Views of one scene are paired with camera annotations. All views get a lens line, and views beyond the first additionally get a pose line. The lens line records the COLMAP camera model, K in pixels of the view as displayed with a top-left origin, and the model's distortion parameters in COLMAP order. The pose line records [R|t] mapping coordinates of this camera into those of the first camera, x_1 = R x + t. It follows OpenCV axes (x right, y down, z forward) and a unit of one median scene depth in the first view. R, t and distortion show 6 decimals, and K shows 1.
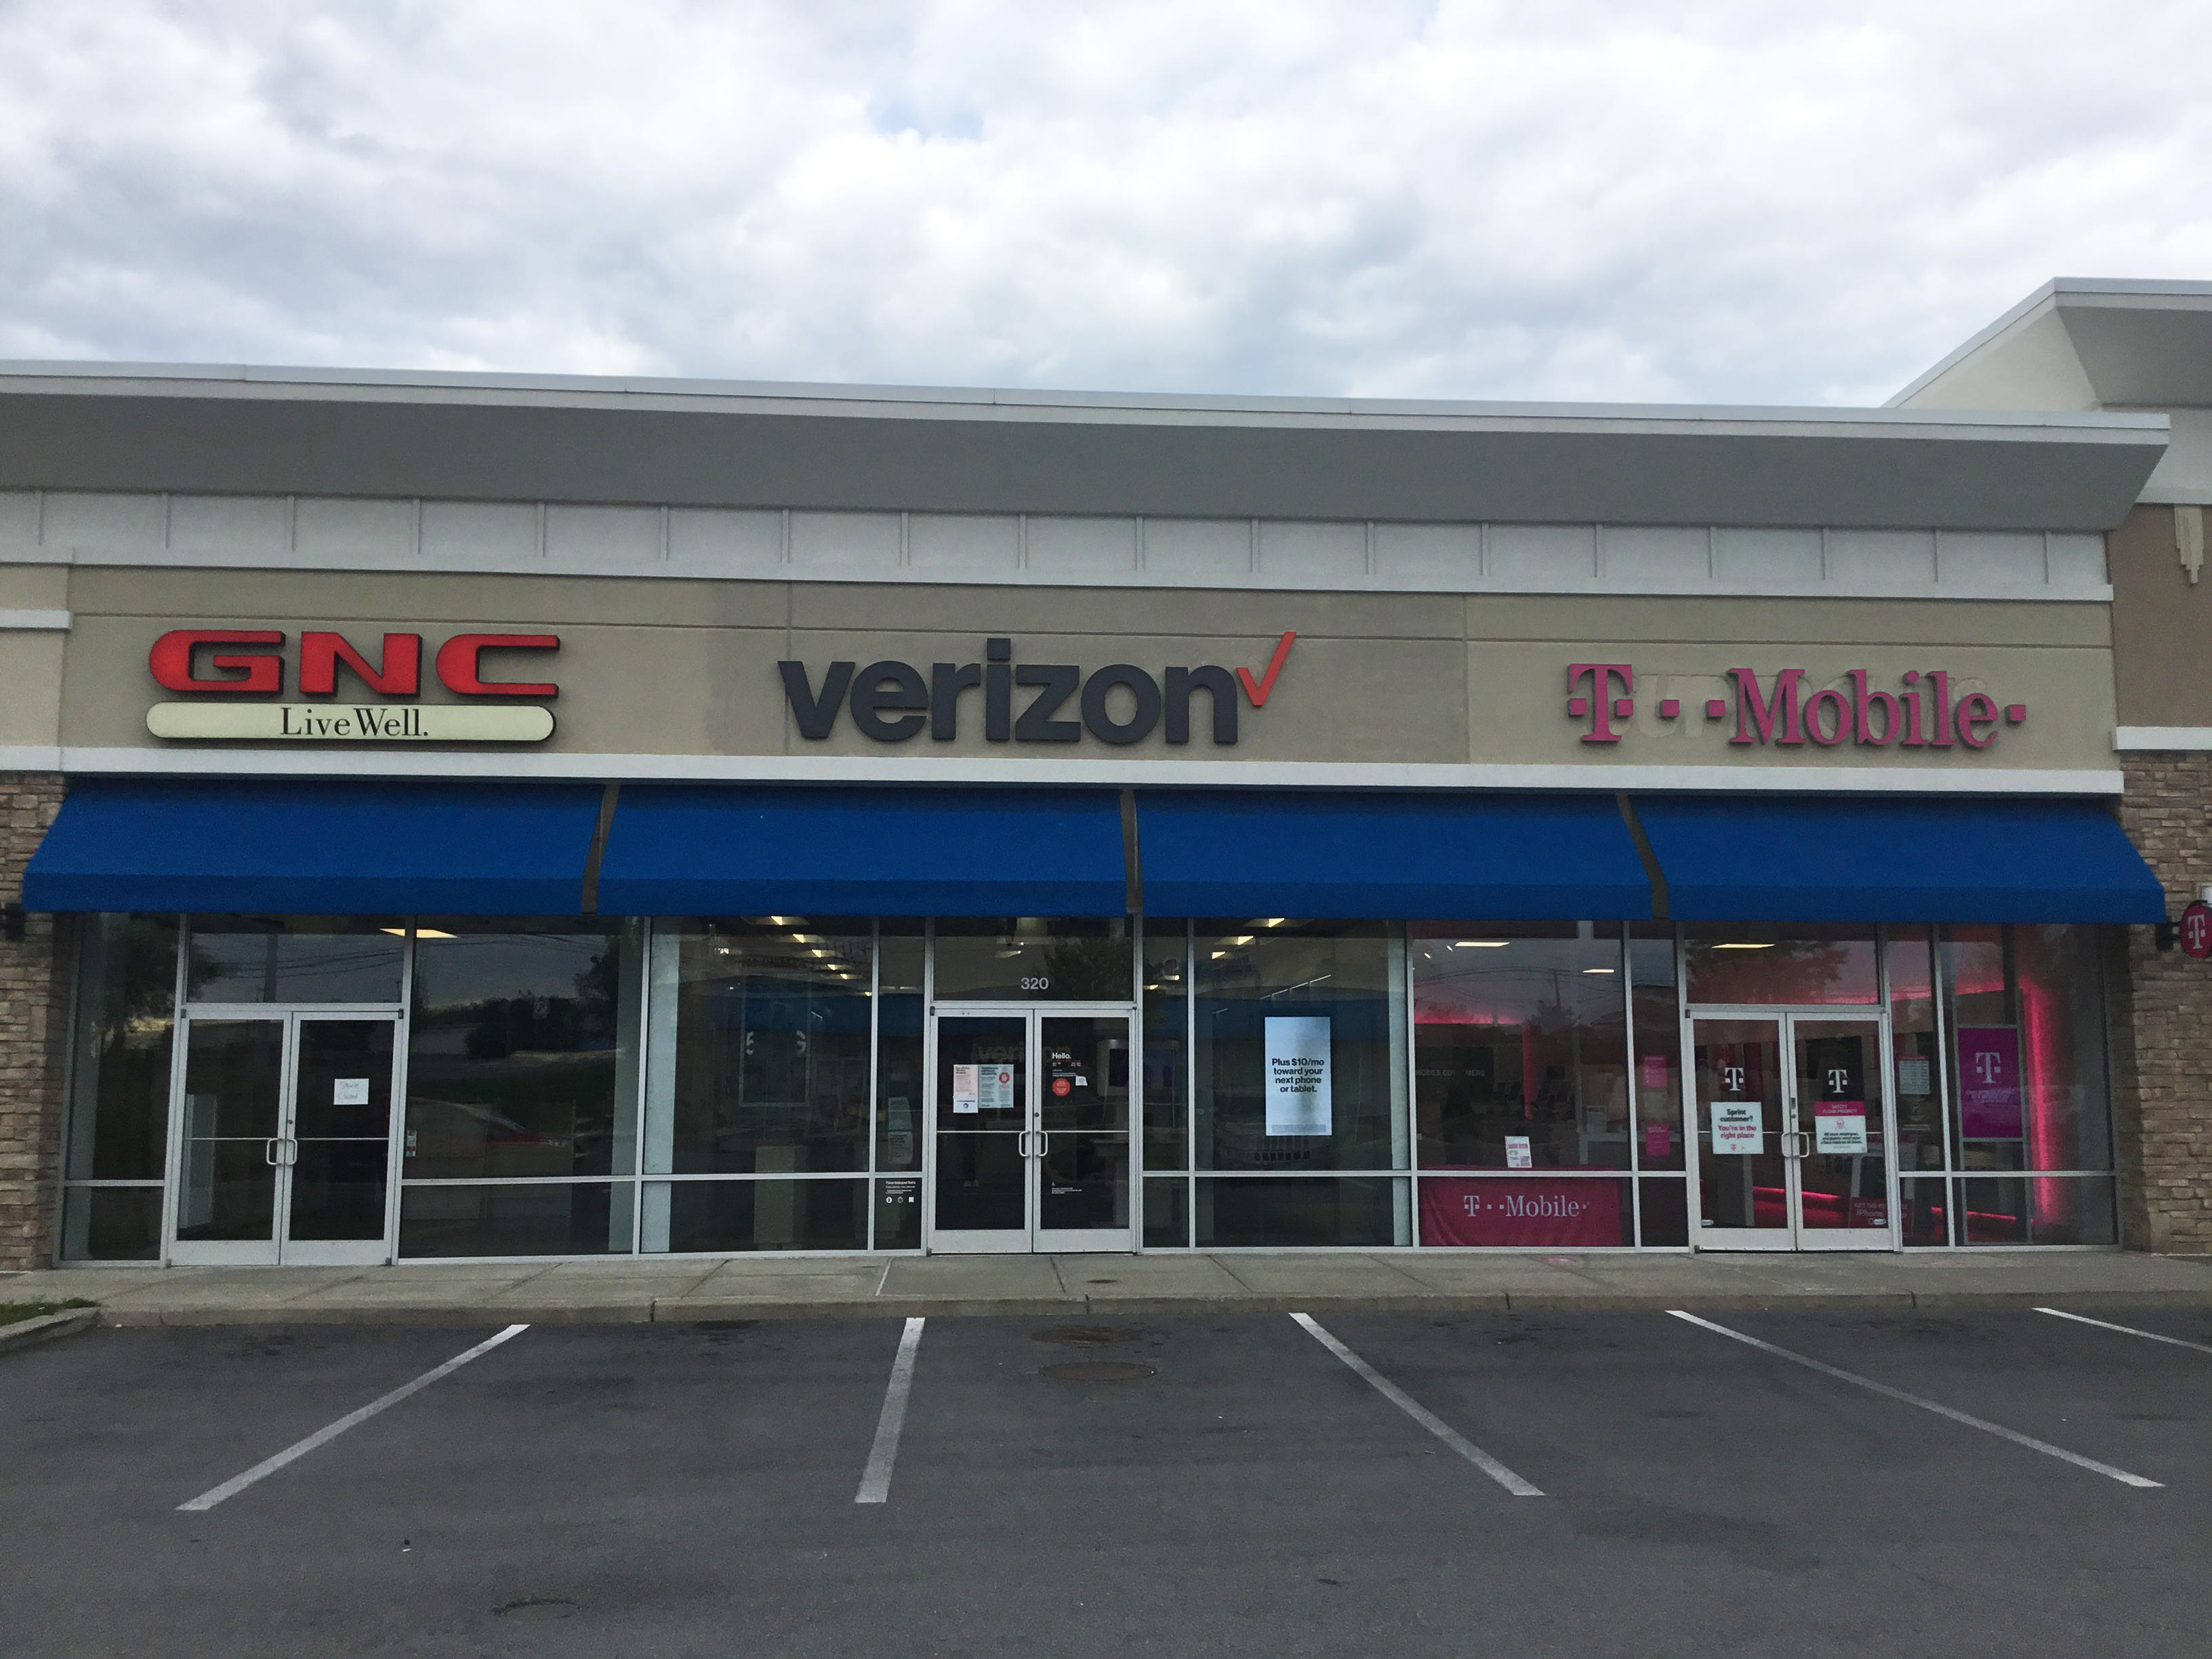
lens RADIAL K [[1974.6, 0, 1114.5], [0, 1974.6, 783.3], [0, 0, 1]] dist [0.029572, -0.099829]
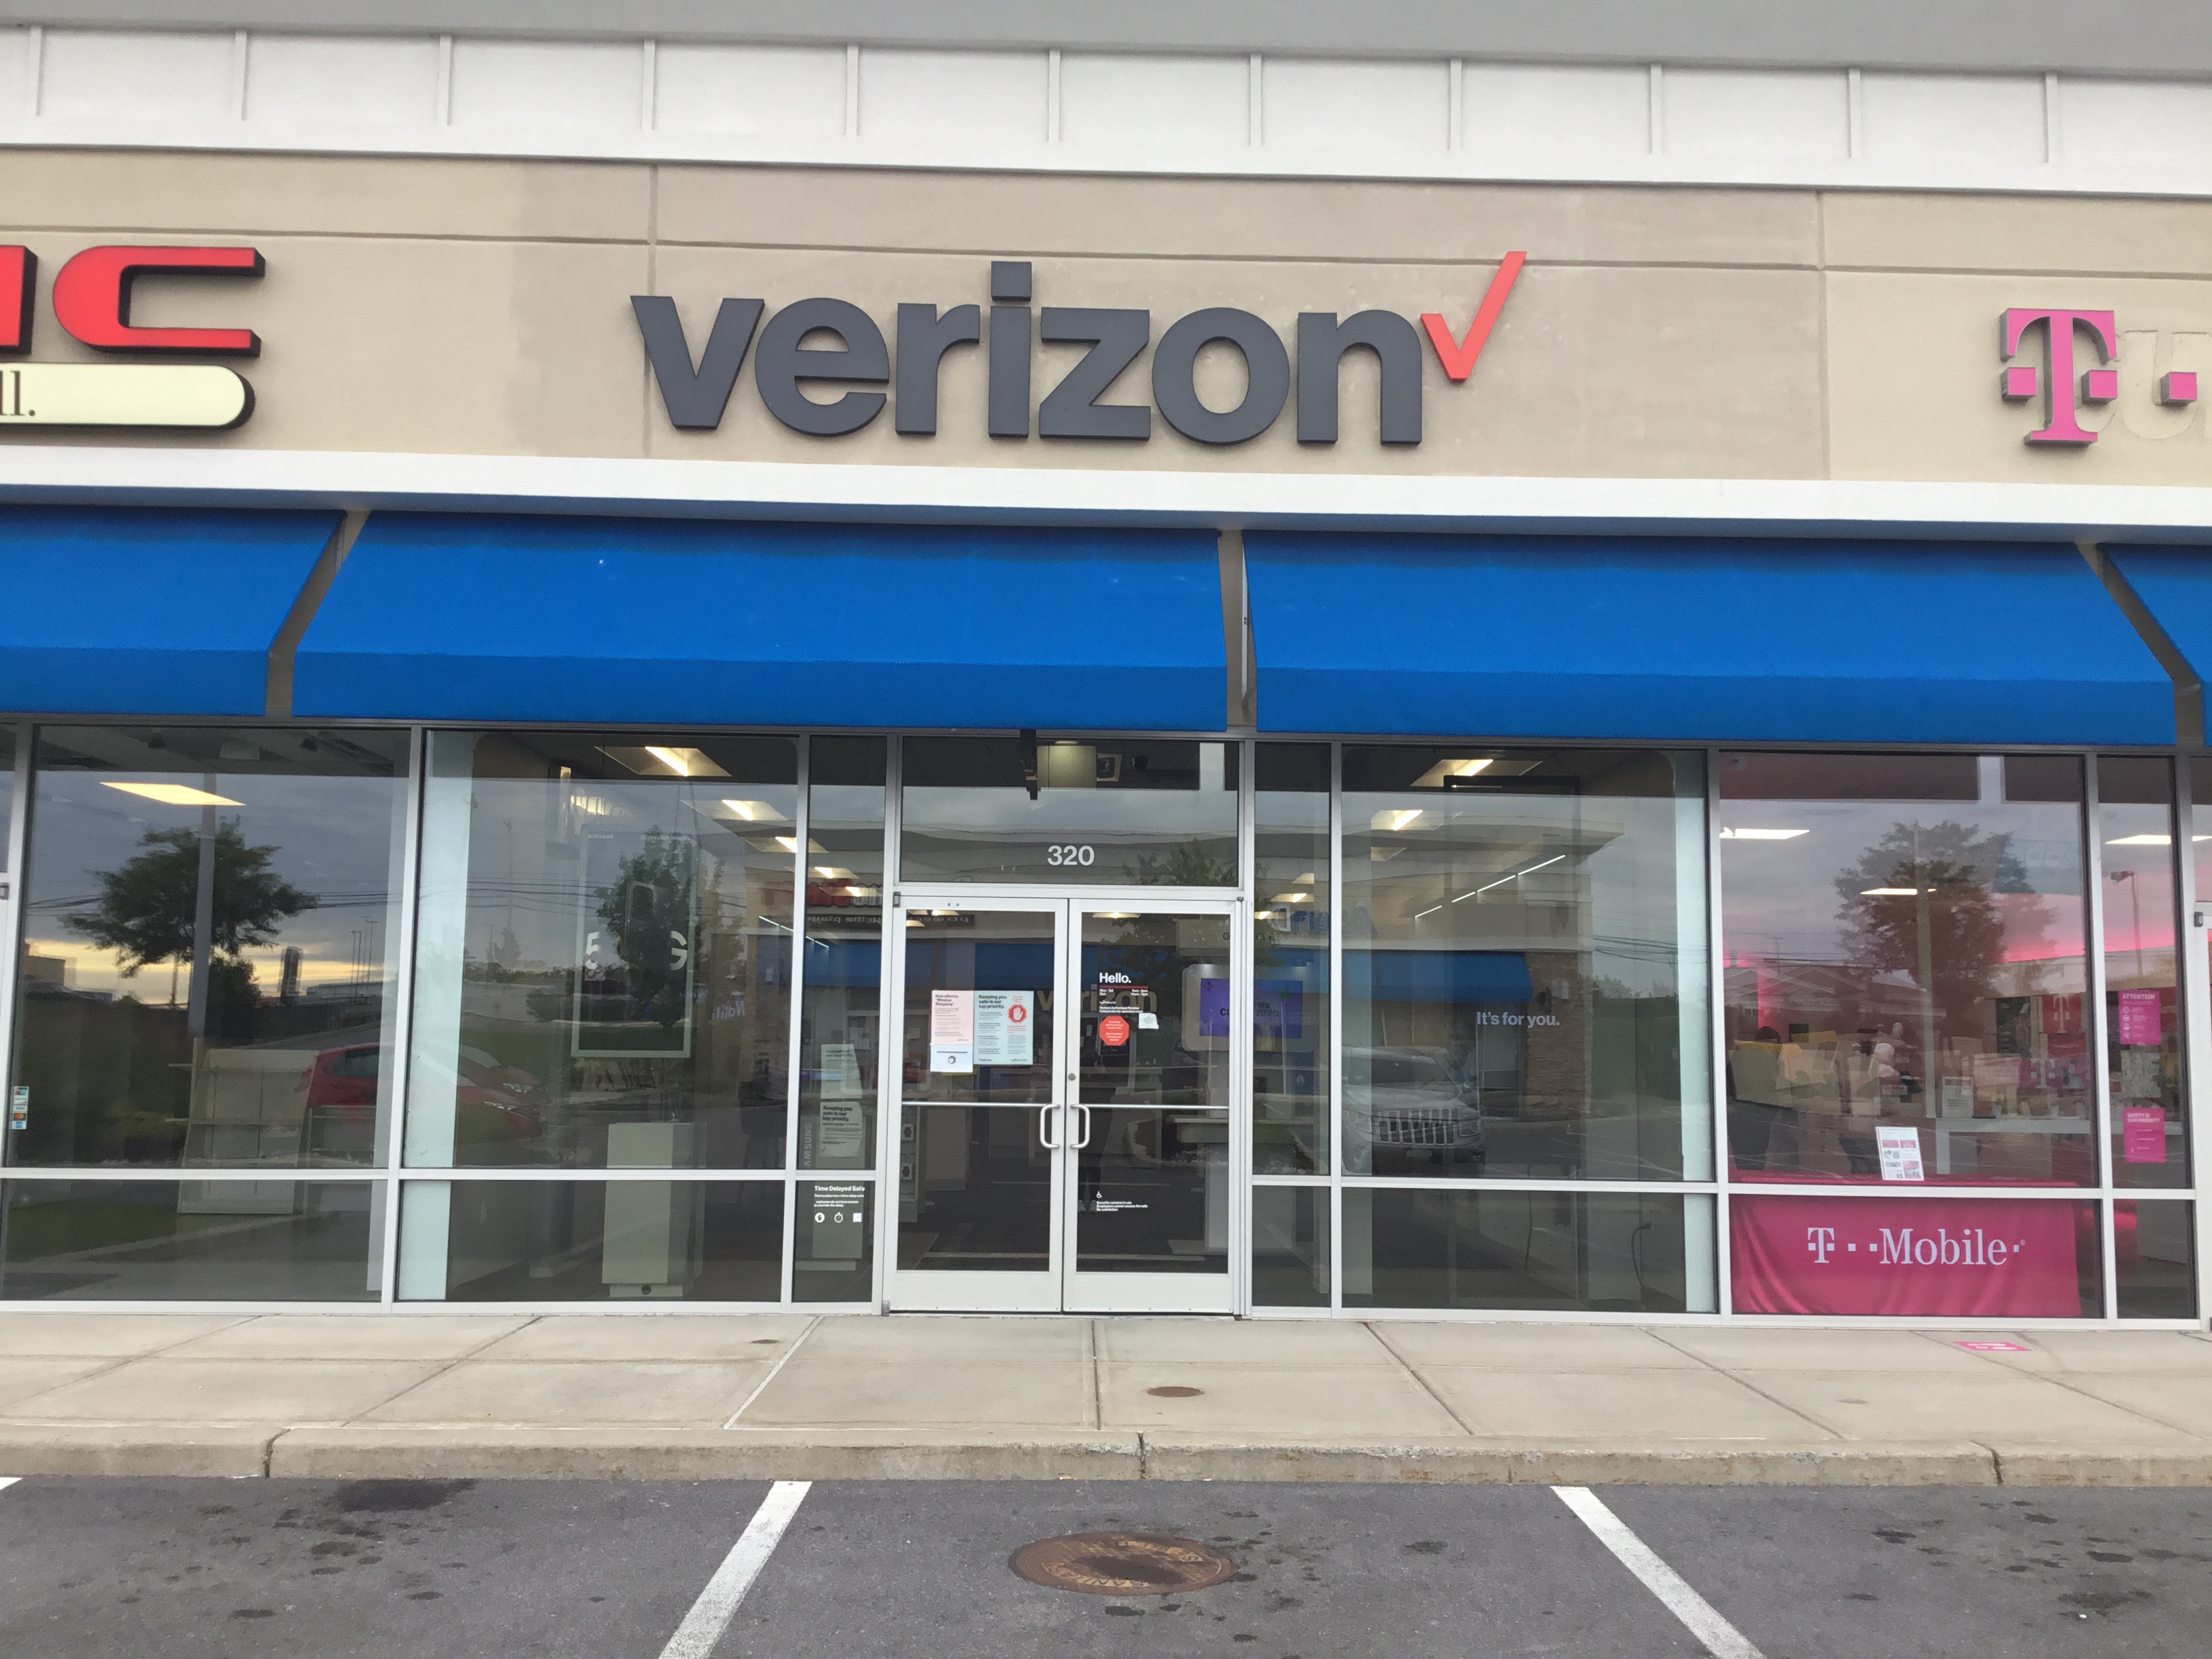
lens RADIAL K [[1974.6, 0, 1113.6], [0, 1974.6, 816.0], [0, 0, 1]] dist [0.029572, -0.099829]
pose [[0.998568, 0.007867, -0.052907, 0.003528], [-0.006061, 0.999396, 0.034209, 0.069991], [0.053144, -0.033839, 0.998013, 0.417226]]
